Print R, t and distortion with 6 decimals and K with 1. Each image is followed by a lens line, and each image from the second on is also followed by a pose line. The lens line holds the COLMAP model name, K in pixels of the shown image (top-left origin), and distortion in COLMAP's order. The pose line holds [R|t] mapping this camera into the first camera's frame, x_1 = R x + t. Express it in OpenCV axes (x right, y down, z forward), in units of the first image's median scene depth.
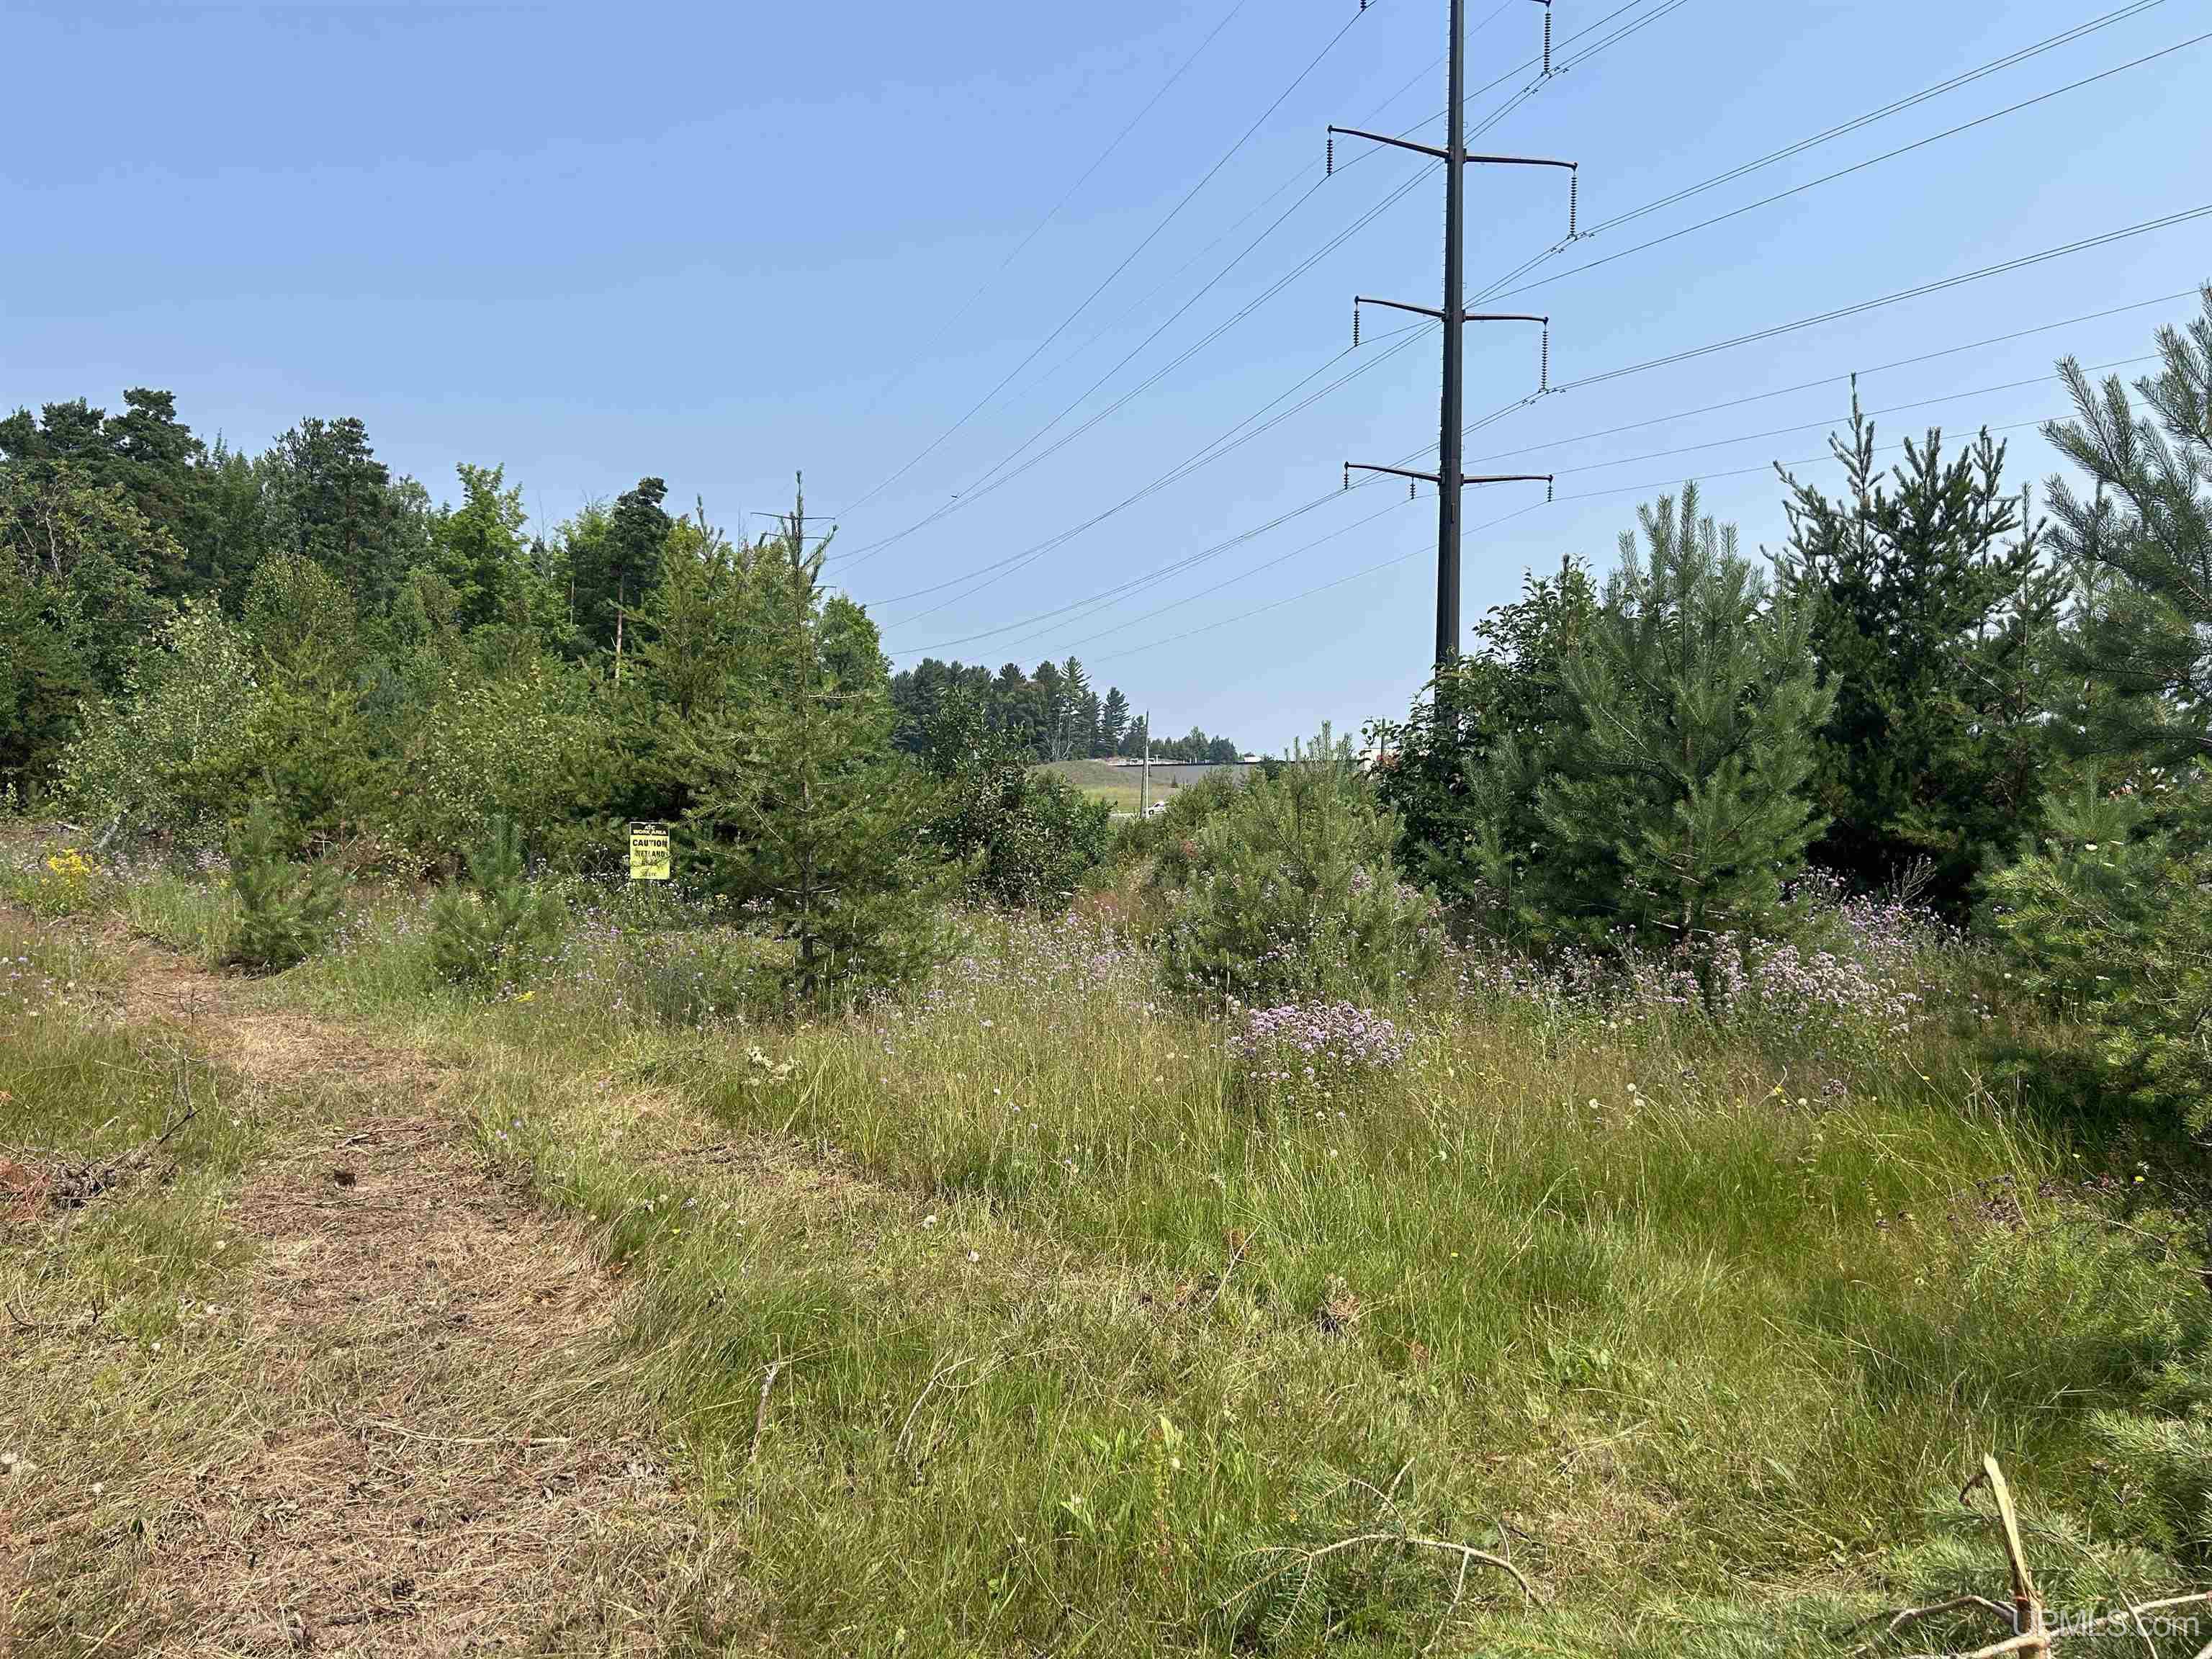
lens RADIAL K [[1682.1, 0, 1106.0], [0, 1682.1, 829.5], [0, 0, 1]] dist [0.019374, 0.003298]
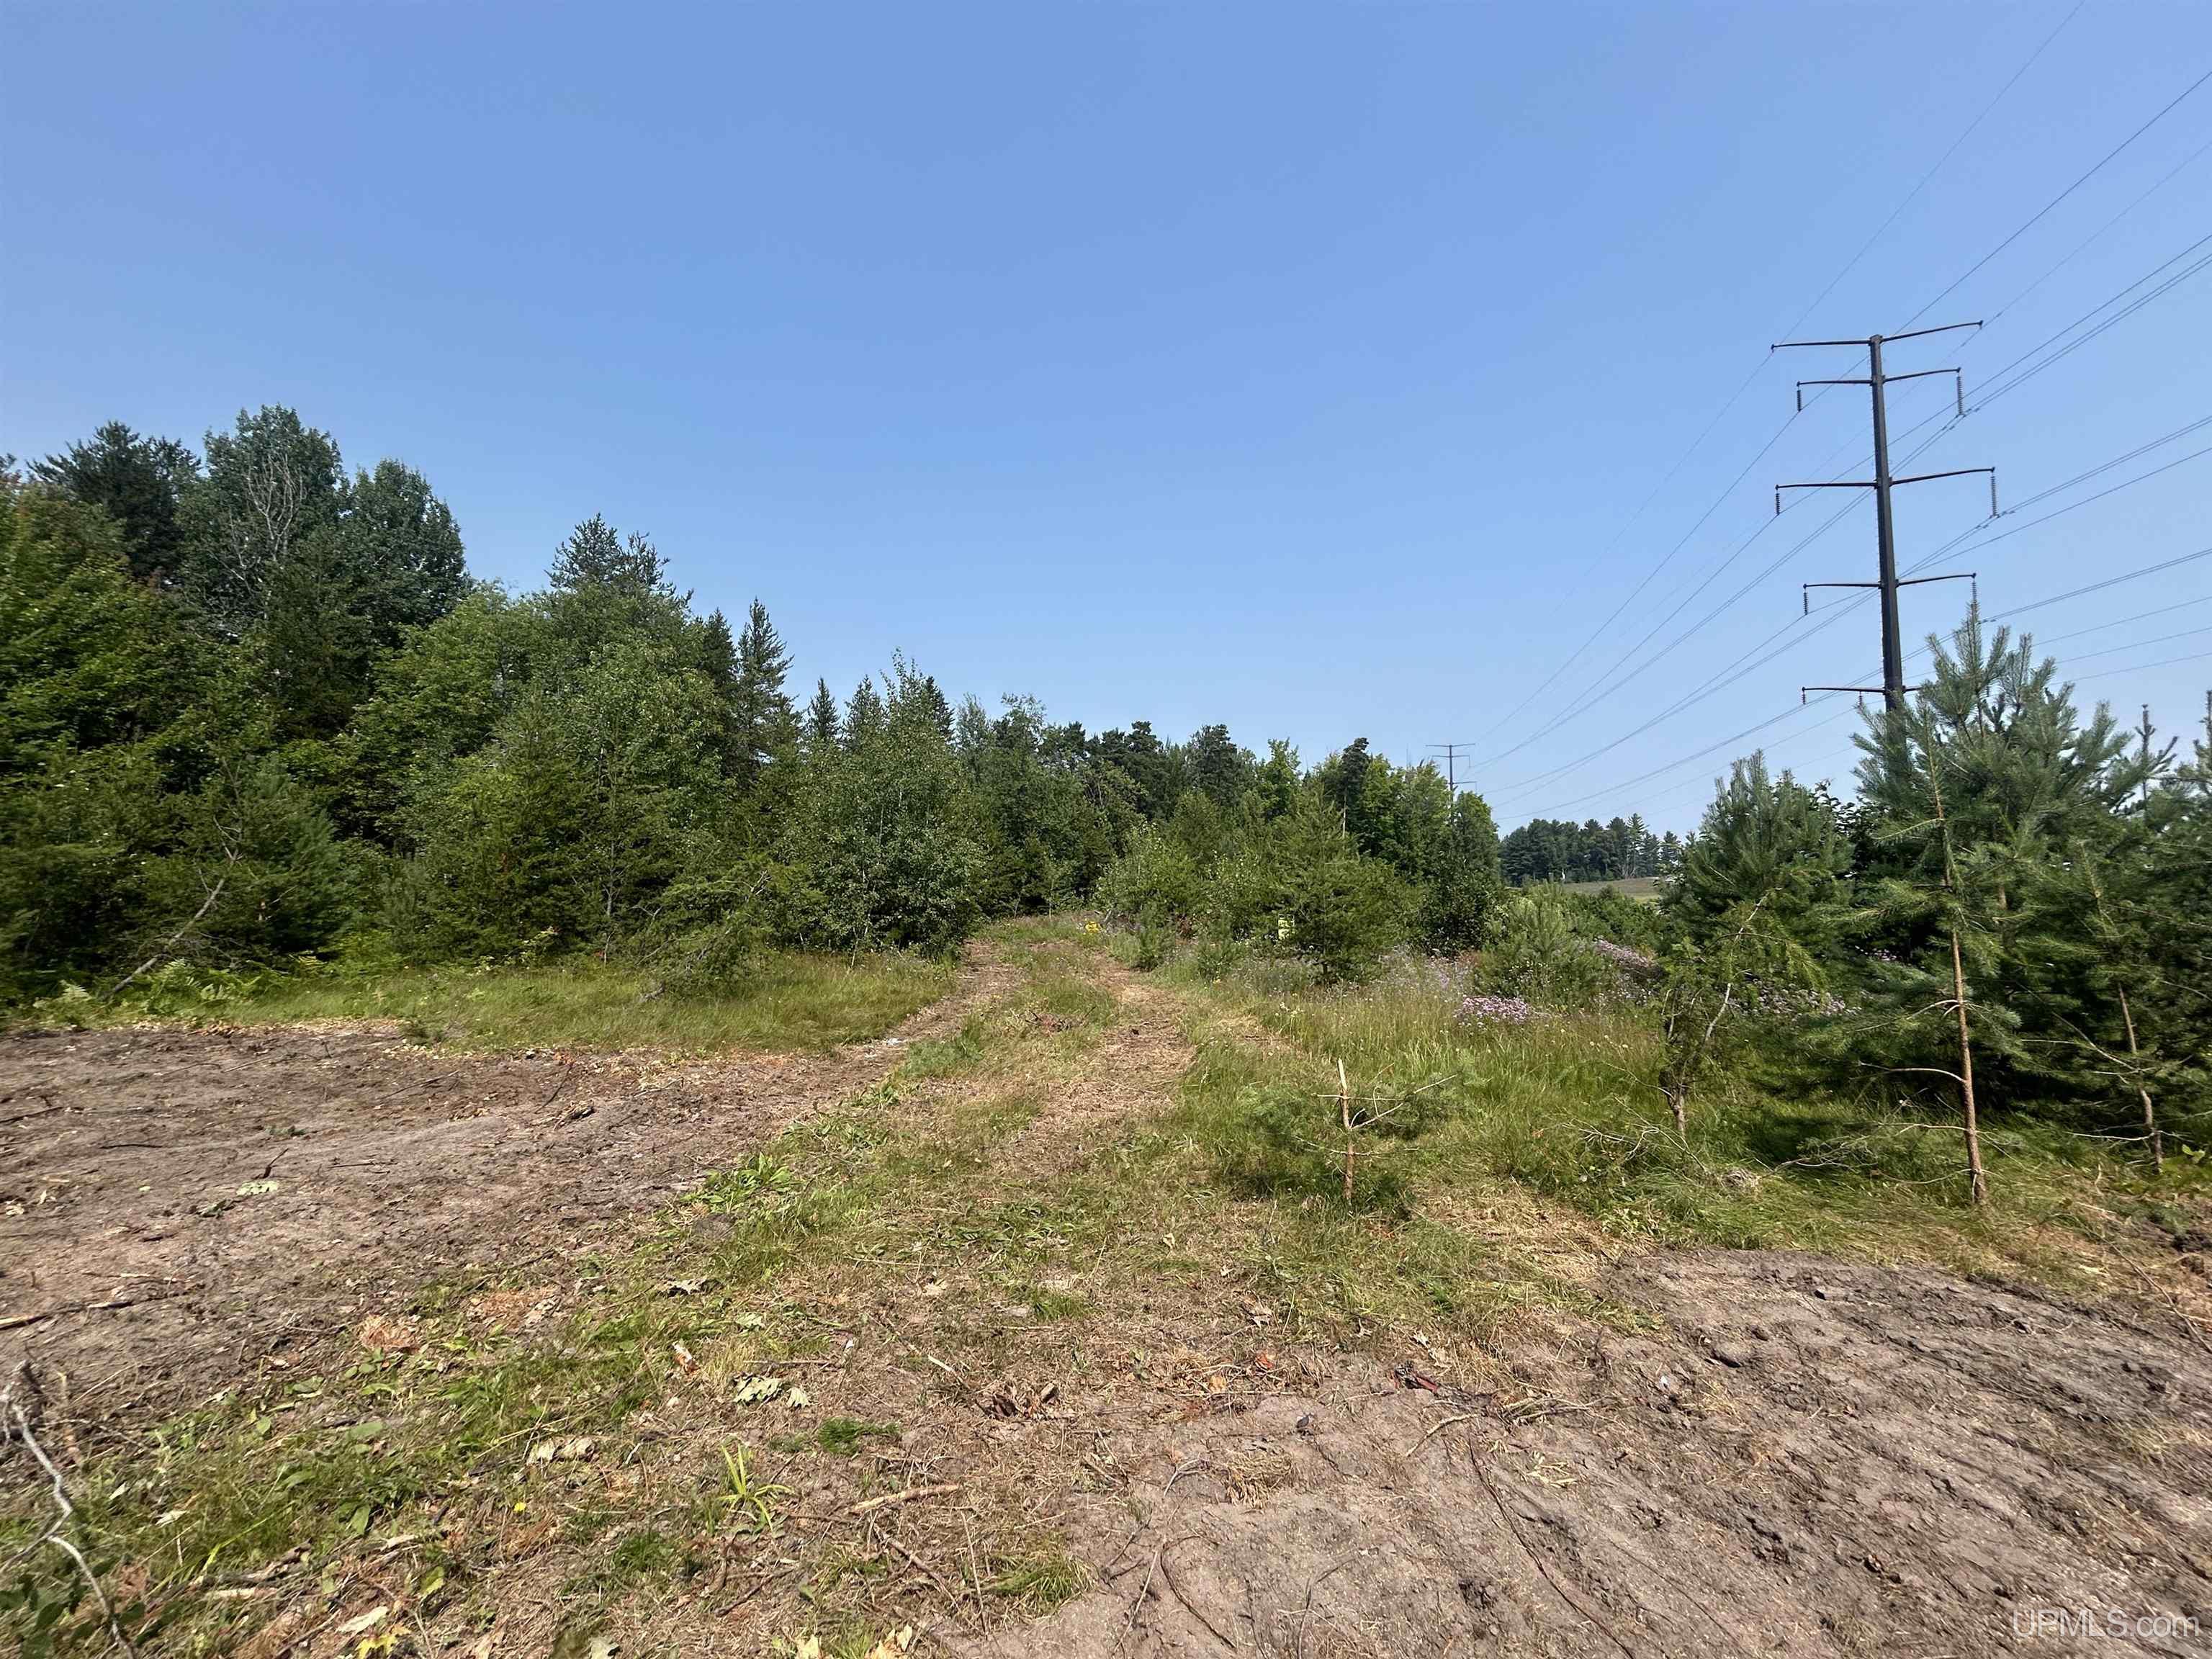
lens RADIAL K [[897.5, 0, 1106.0], [0, 897.5, 829.5], [0, 0, 1]] dist [0.011703, -0.000410]
pose [[0.847354, -0.036612, -0.529765, 0.033069], [-0.014435, 0.995664, -0.091898, -0.000727], [0.530832, 0.085518, 0.843151, -0.037594]]
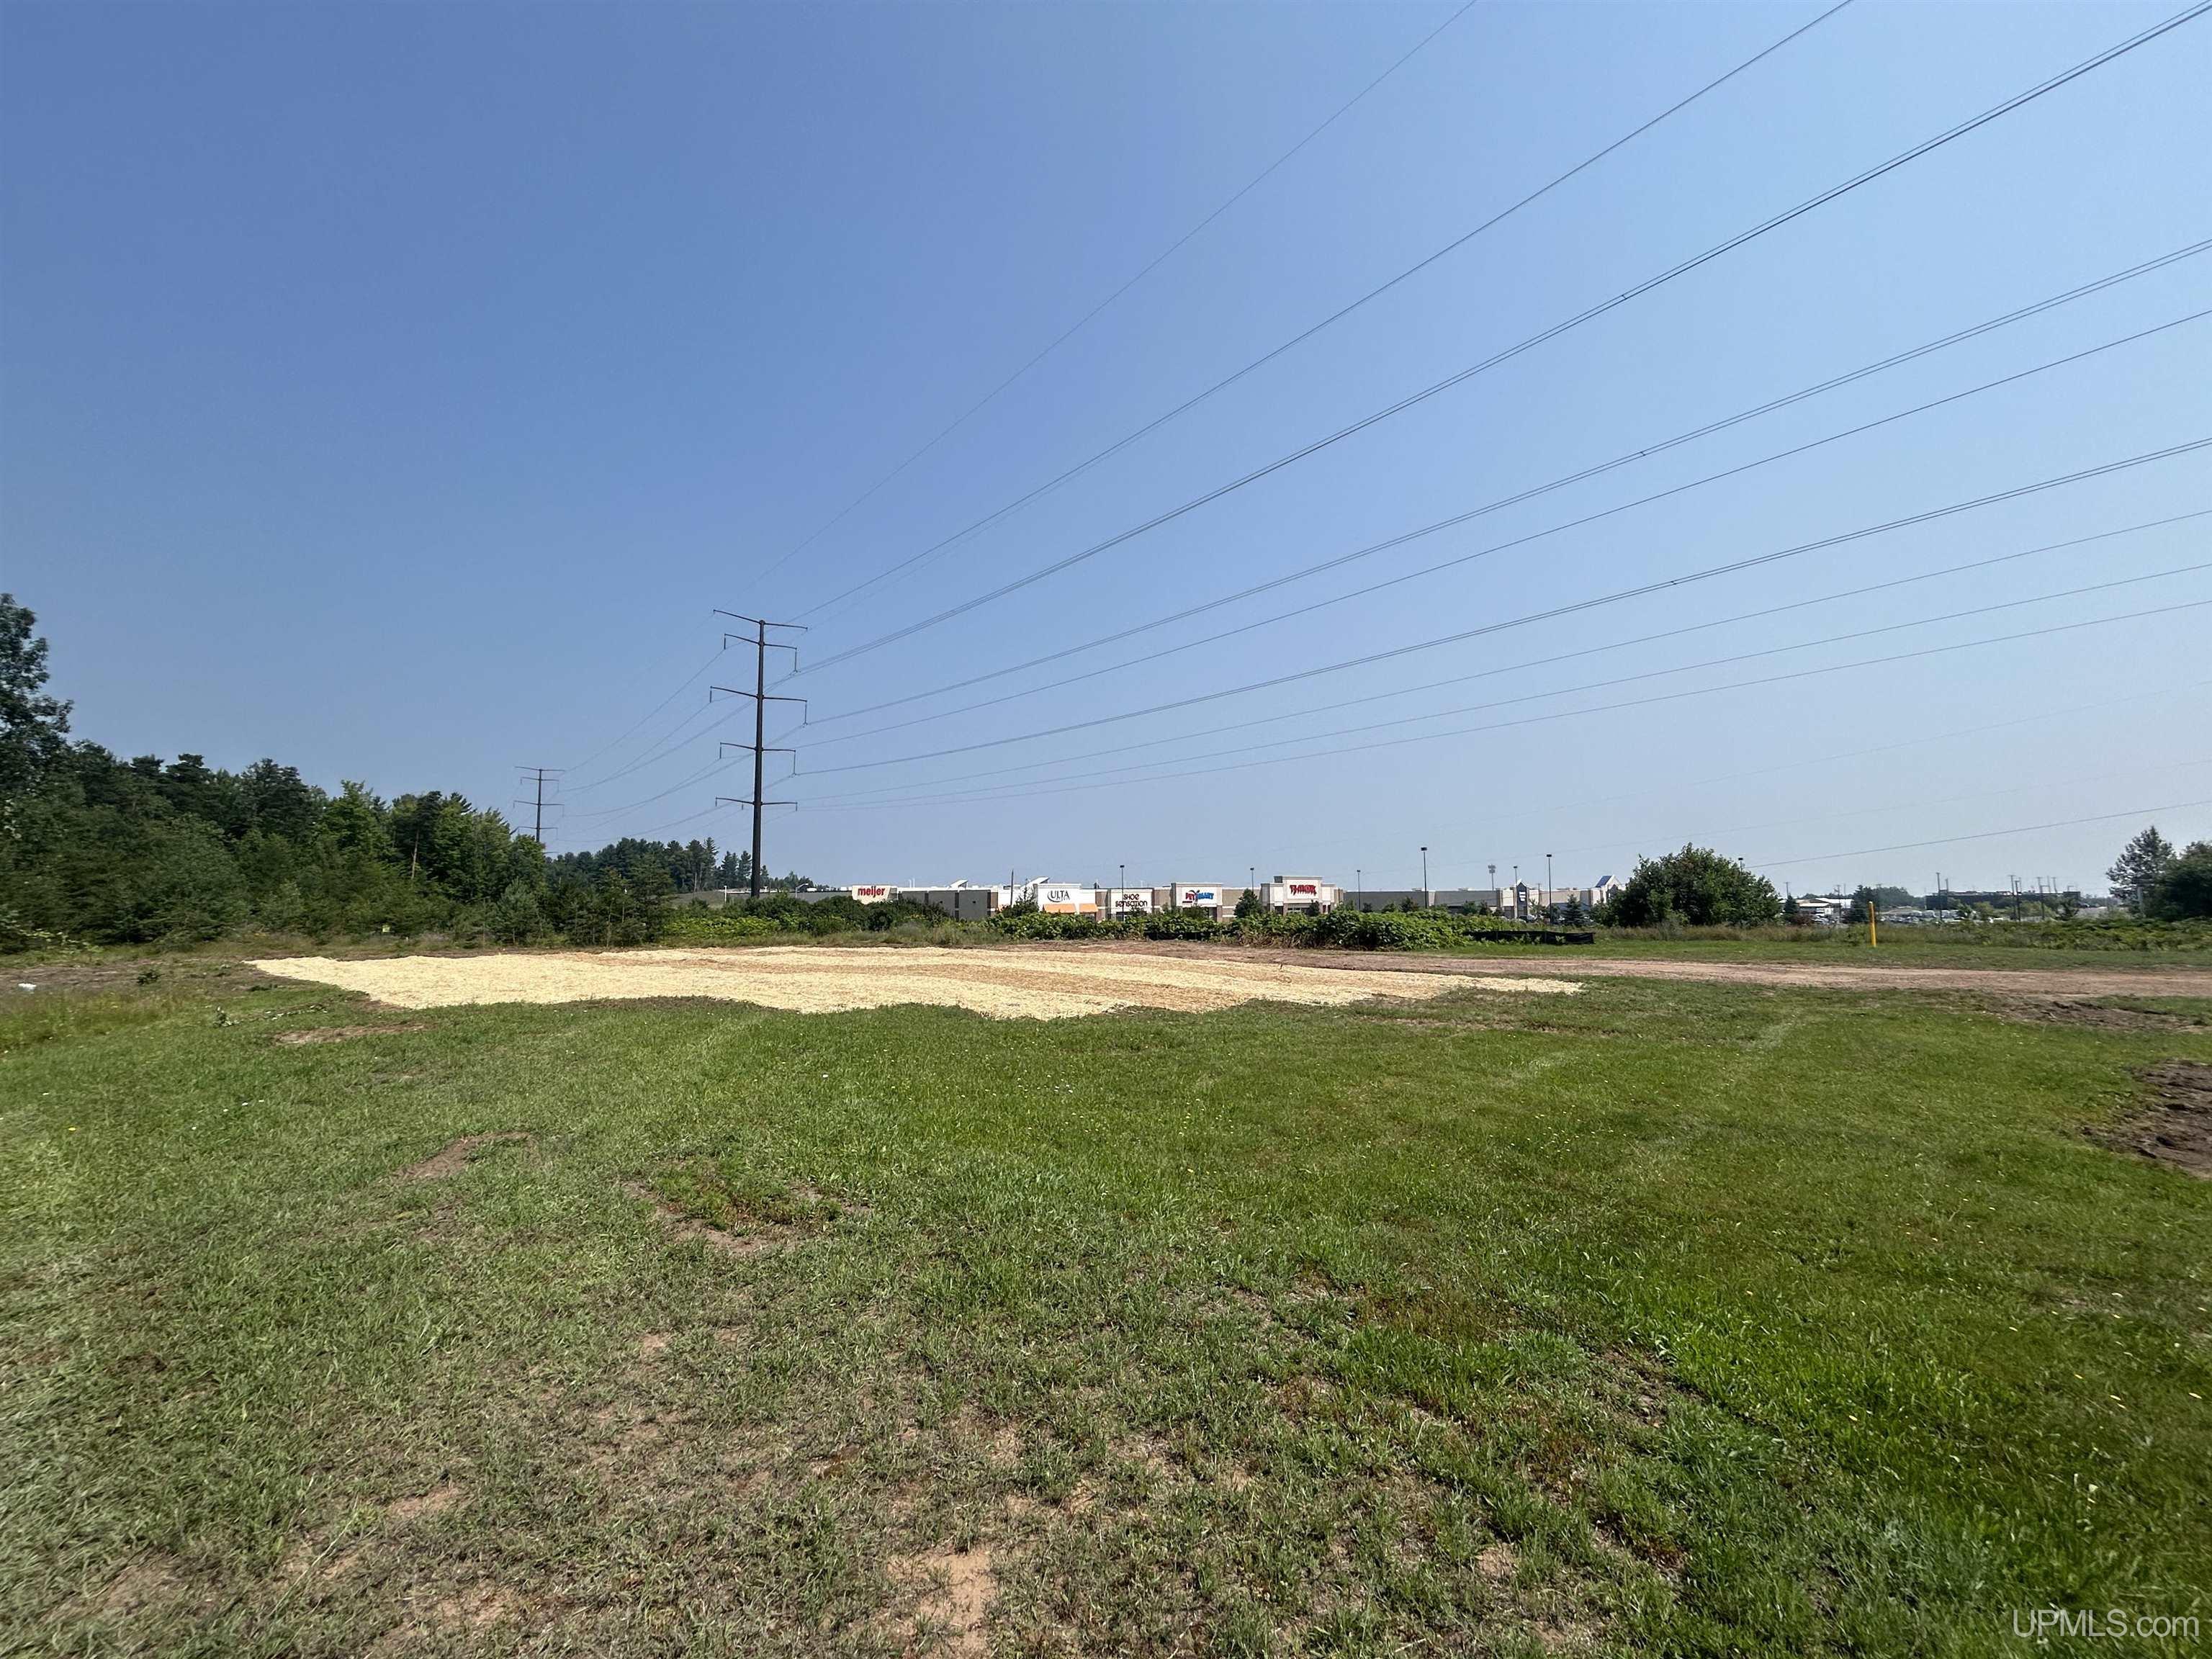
lens RADIAL K [[897.5, 0, 1106.0], [0, 897.5, 829.5], [0, 0, 1]] dist [0.011703, -0.000410]
pose [[0.938600, 0.016865, 0.344595, 0.231034], [0.018389, 0.994939, -0.098784, 0.006474], [-0.344517, 0.099055, 0.933540, -0.672133]]
